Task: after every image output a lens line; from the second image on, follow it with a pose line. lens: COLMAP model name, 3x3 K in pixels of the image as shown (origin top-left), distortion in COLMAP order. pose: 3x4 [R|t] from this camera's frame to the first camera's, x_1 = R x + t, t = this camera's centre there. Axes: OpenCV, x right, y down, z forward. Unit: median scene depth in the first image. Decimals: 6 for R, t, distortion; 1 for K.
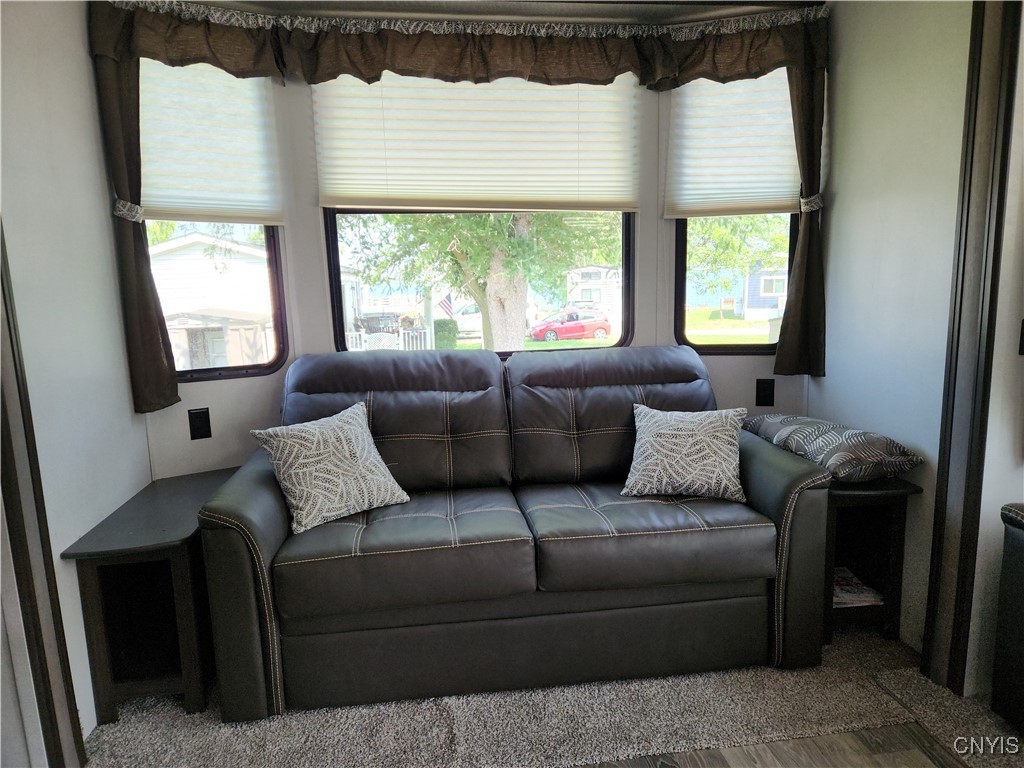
lens RADIAL K [[670.3, 0, 523.4], [0, 670.3, 396.2], [0, 0, 1]] dist [0.075664, -0.068018]
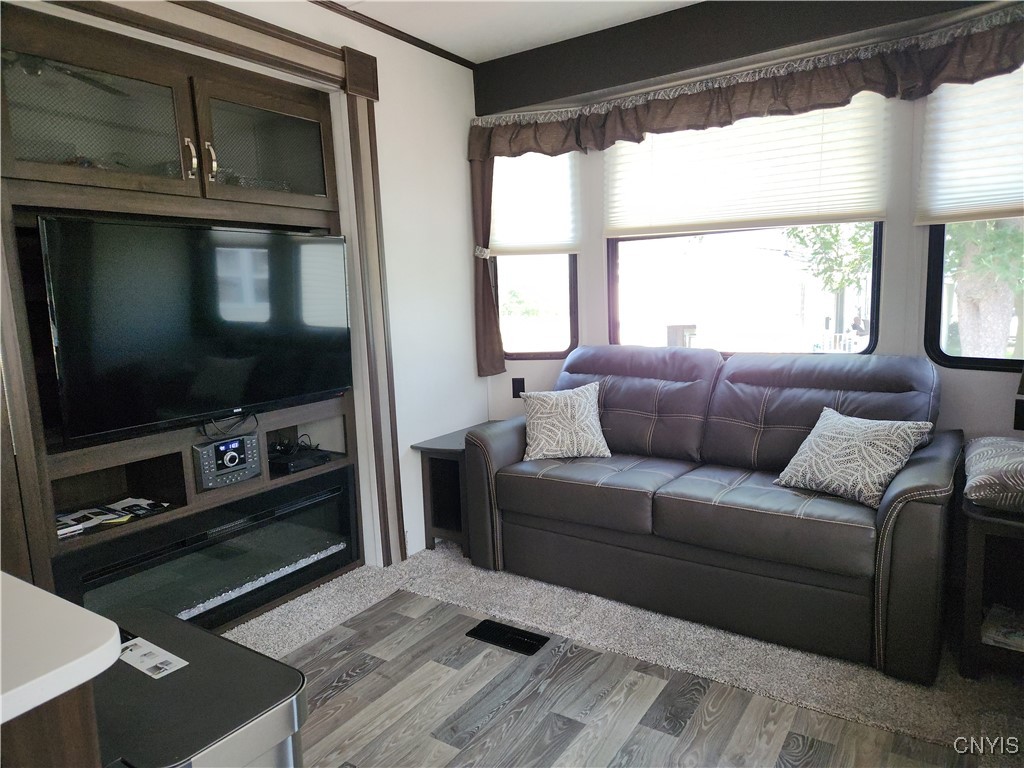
lens RADIAL K [[670.3, 0, 523.4], [0, 670.3, 396.2], [0, 0, 1]] dist [0.075664, -0.068018]
pose [[0.751266, 0.099894, -0.652396, 0.522344], [-0.098656, 0.994371, 0.038650, -0.000183], [0.652584, 0.035327, 0.756892, -0.125507]]
